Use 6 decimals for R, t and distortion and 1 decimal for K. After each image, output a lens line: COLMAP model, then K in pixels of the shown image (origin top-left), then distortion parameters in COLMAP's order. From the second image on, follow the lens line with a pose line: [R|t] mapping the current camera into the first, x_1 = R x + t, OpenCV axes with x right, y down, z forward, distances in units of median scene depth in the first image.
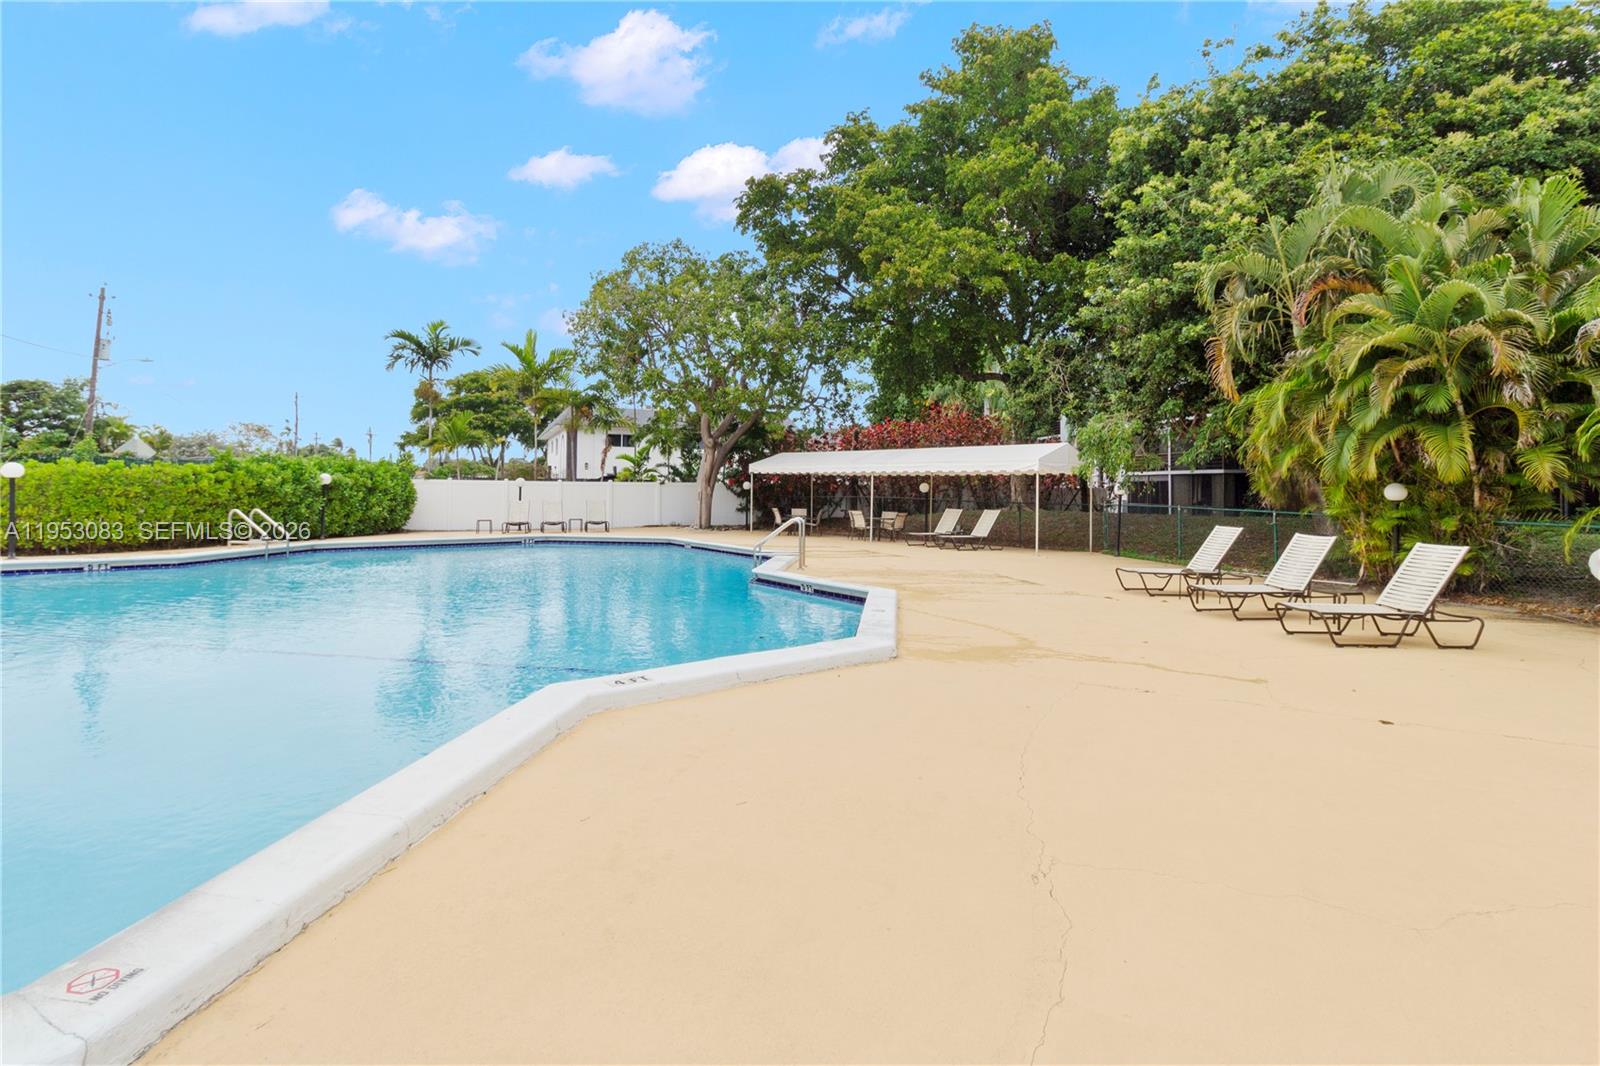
lens RADIAL K [[765.8, 0, 799.5], [0, 765.8, 520.3], [0, 0, 1]] dist [0.000459, -0.001006]
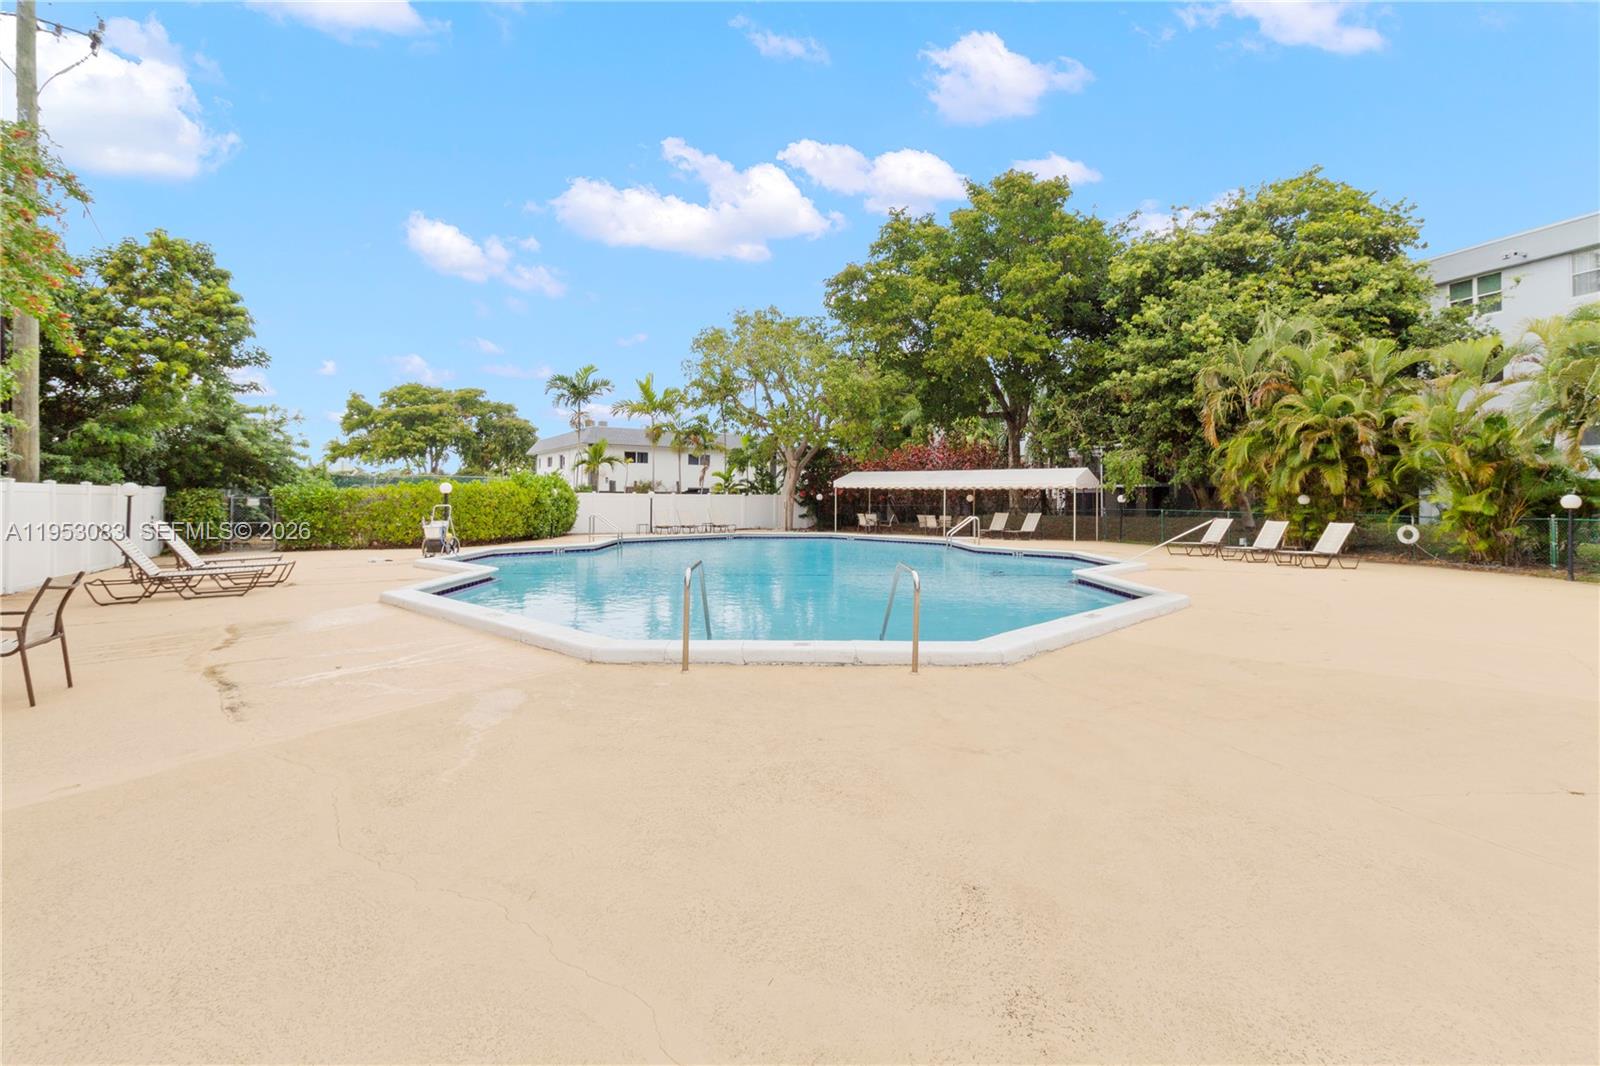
lens RADIAL K [[765.8, 0, 800.1], [0, 765.8, 538.7], [0, 0, 1]] dist [0.000459, -0.001006]
pose [[0.987127, -0.011704, 0.159511, -0.572130], [0.010170, 0.999894, 0.010428, 0.020872], [-0.159616, -0.008672, 0.987141, -0.501767]]
